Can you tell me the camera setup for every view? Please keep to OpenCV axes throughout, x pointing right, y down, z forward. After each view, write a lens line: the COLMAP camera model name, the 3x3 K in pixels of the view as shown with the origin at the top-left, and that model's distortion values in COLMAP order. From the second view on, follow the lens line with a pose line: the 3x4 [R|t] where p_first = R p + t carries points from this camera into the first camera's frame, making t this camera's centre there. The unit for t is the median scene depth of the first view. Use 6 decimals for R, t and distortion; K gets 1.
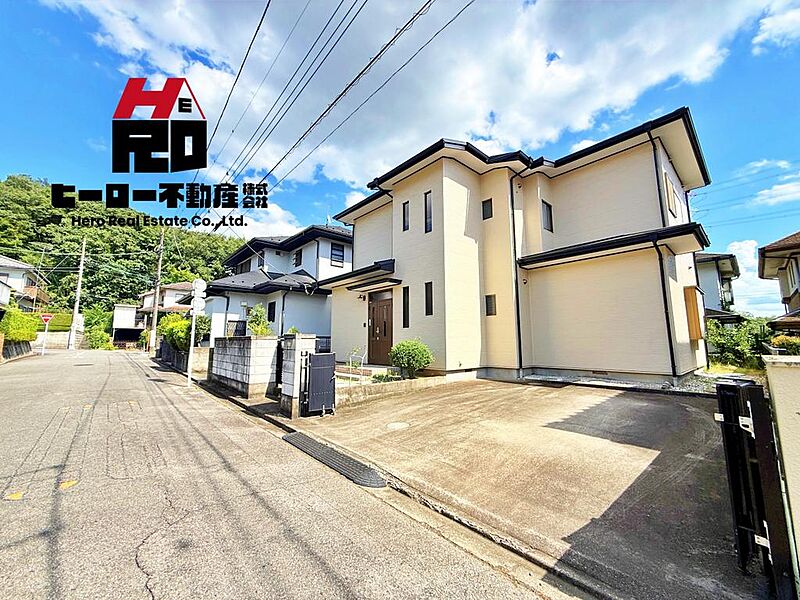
lens RADIAL K [[321.0, 0, 398.8], [0, 321.0, 299.2], [0, 0, 1]] dist [-0.003508, 0.000972]
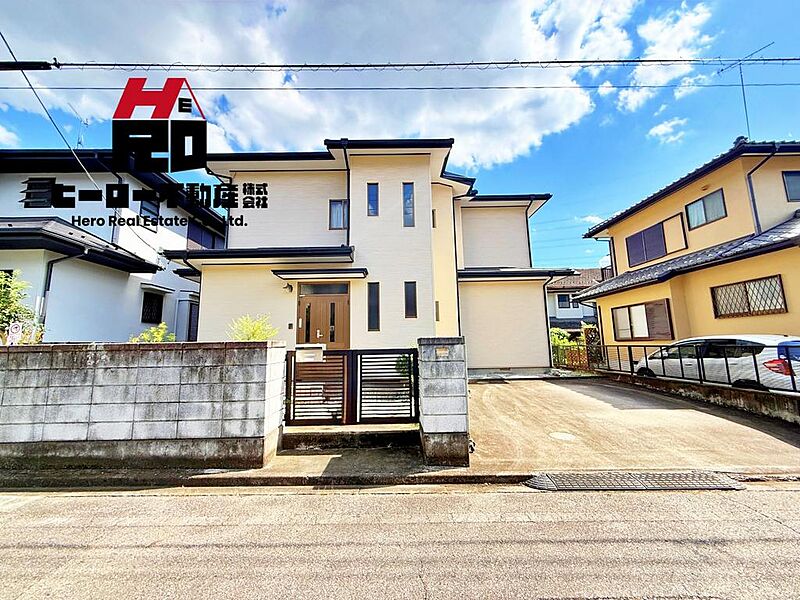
lens RADIAL K [[321.0, 0, 397.3], [0, 321.0, 299.8], [0, 0, 1]] dist [-0.003508, 0.000972]
pose [[0.663191, 0.094360, 0.742478, -0.587746], [-0.081362, 0.995231, -0.053808, 0.050162], [-0.744015, -0.024725, 0.667706, 0.418597]]
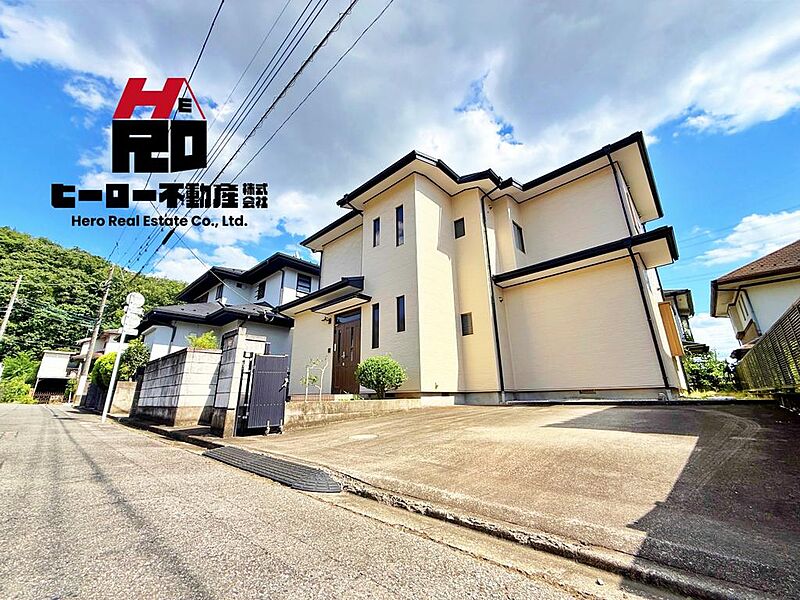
lens RADIAL K [[321.0, 0, 399.0], [0, 321.0, 298.8], [0, 0, 1]] dist [-0.003508, 0.000972]
pose [[0.995751, 0.015064, 0.090845, 0.005202], [0.000646, 0.985361, -0.170481, 0.110070], [-0.092083, 0.169815, 0.981164, 0.096696]]
